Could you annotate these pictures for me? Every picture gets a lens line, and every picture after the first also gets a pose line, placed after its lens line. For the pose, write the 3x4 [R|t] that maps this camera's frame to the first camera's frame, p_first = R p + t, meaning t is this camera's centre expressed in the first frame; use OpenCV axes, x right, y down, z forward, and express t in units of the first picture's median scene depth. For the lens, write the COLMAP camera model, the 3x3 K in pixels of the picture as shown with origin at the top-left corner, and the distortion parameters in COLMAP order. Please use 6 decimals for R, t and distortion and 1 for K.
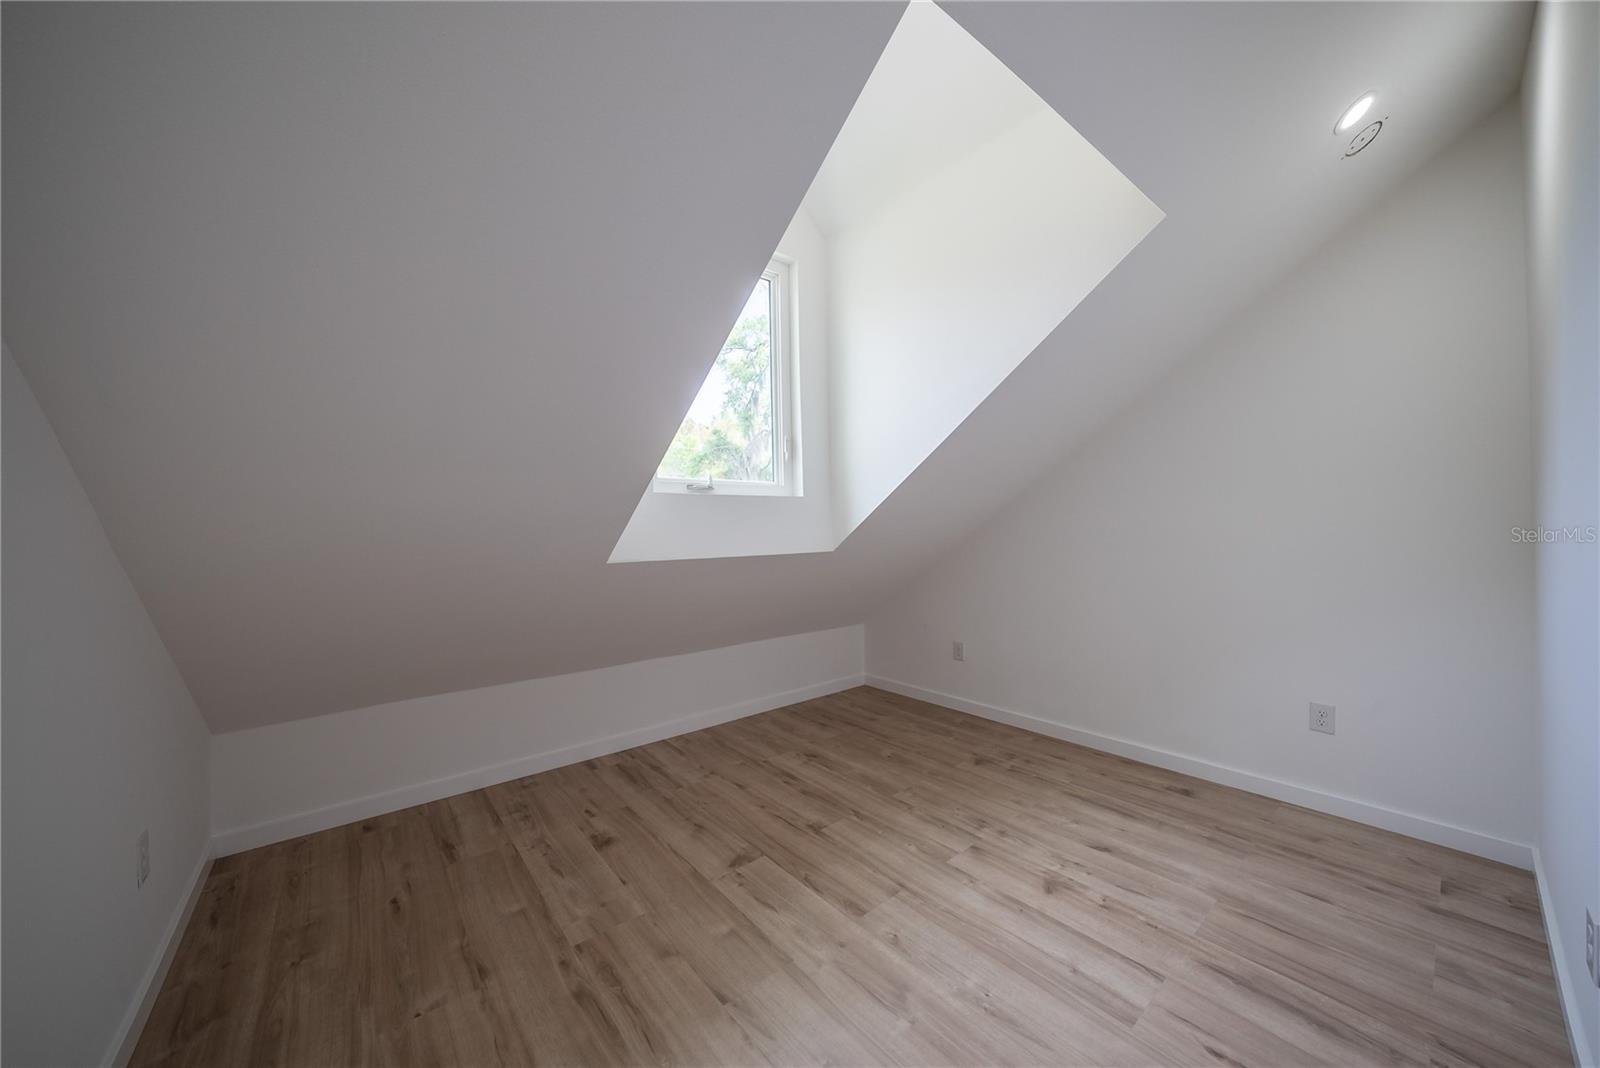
lens RADIAL K [[557.7, 0, 799.4], [0, 557.7, 536.7], [0, 0, 1]] dist [-0.002040, 0.000121]
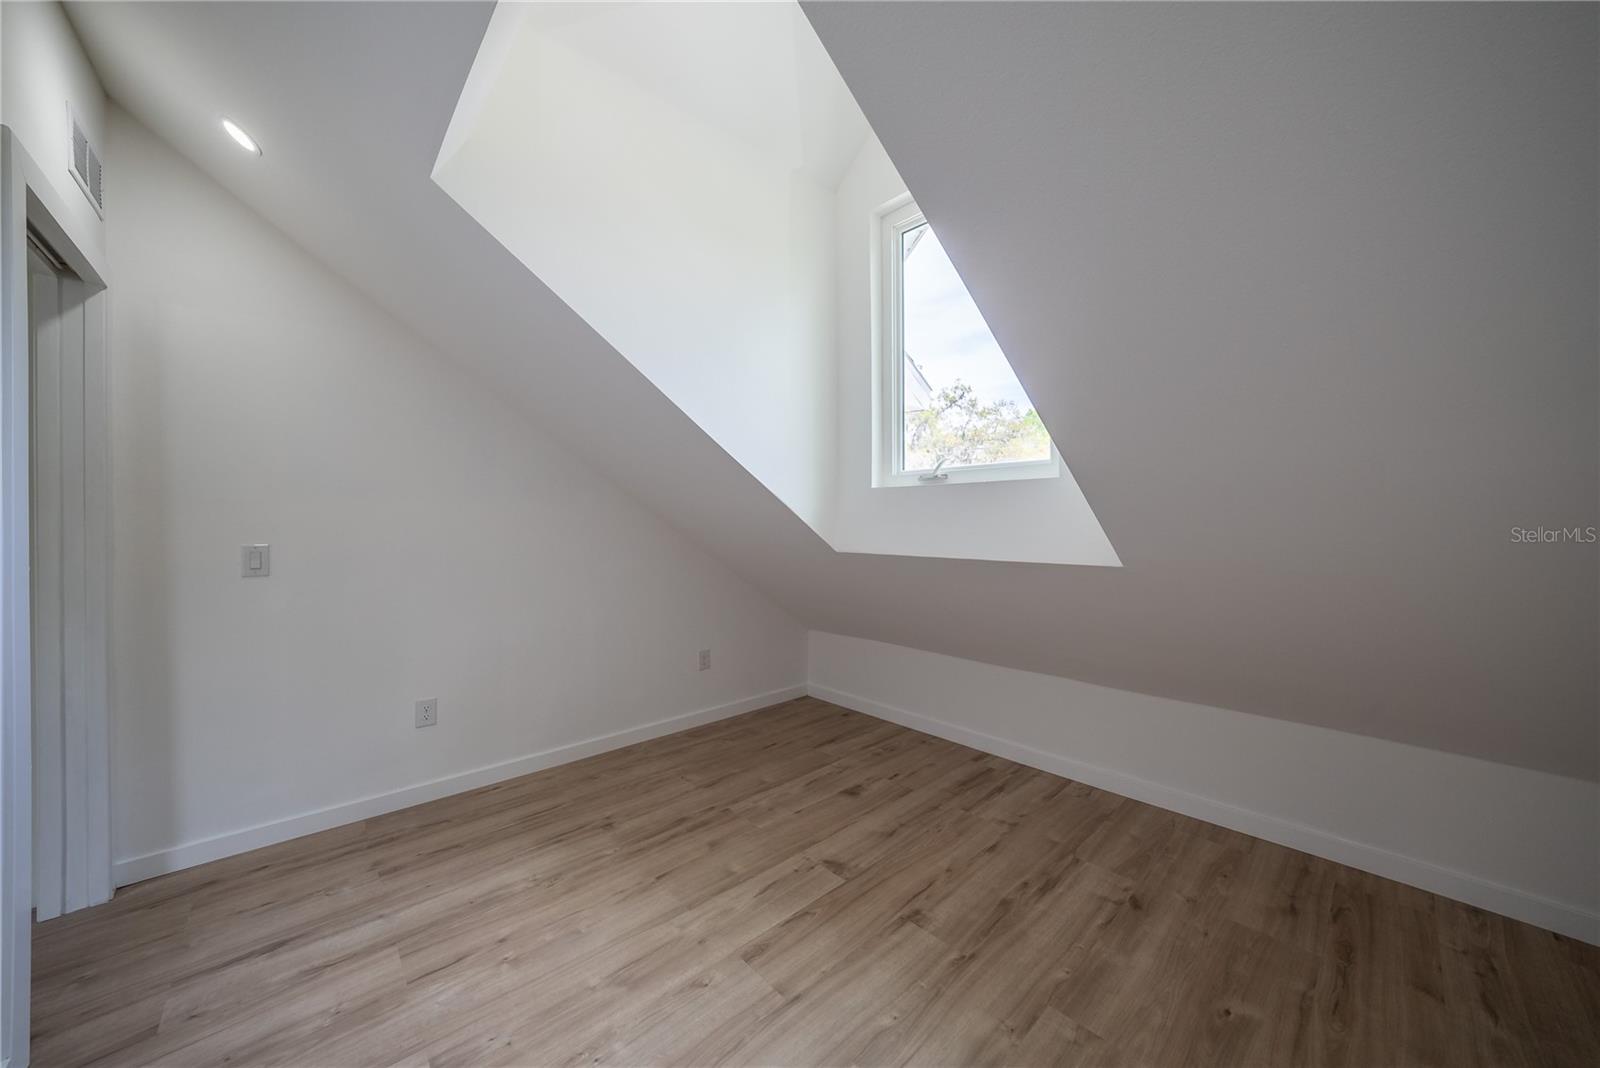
lens RADIAL K [[557.7, 0, 804.3], [0, 557.7, 524.1], [0, 0, 1]] dist [-0.002040, 0.000121]
pose [[0.071926, 0.013805, -0.997314, 0.803751], [-0.008478, 0.999877, 0.013229, -0.025717], [0.997374, 0.007503, 0.072035, 0.823455]]
